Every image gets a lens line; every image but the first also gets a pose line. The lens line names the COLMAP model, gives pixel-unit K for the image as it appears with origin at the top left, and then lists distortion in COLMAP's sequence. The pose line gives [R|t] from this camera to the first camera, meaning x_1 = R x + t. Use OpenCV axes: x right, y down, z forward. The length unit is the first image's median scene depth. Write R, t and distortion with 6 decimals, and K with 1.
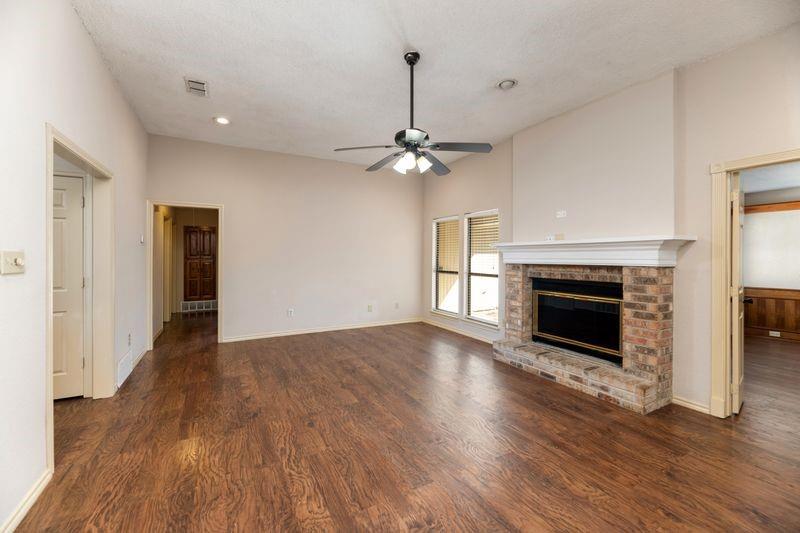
lens RADIAL K [[328.1, 0, 399.1], [0, 328.1, 268.4], [0, 0, 1]] dist [-0.004149, -0.000632]
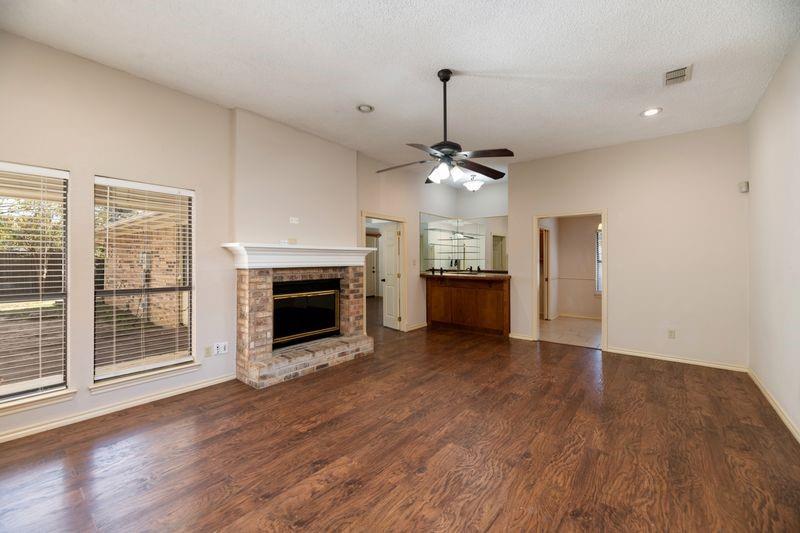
lens RADIAL K [[321.7, 0, 401.9], [0, 321.7, 265.3], [0, 0, 1]] dist [-0.000877, -0.000165]
pose [[-0.379135, -0.022547, 0.925067, -0.682357], [0.028955, 0.998925, 0.036214, -0.051073], [-0.924888, 0.040515, -0.378075, 1.189794]]
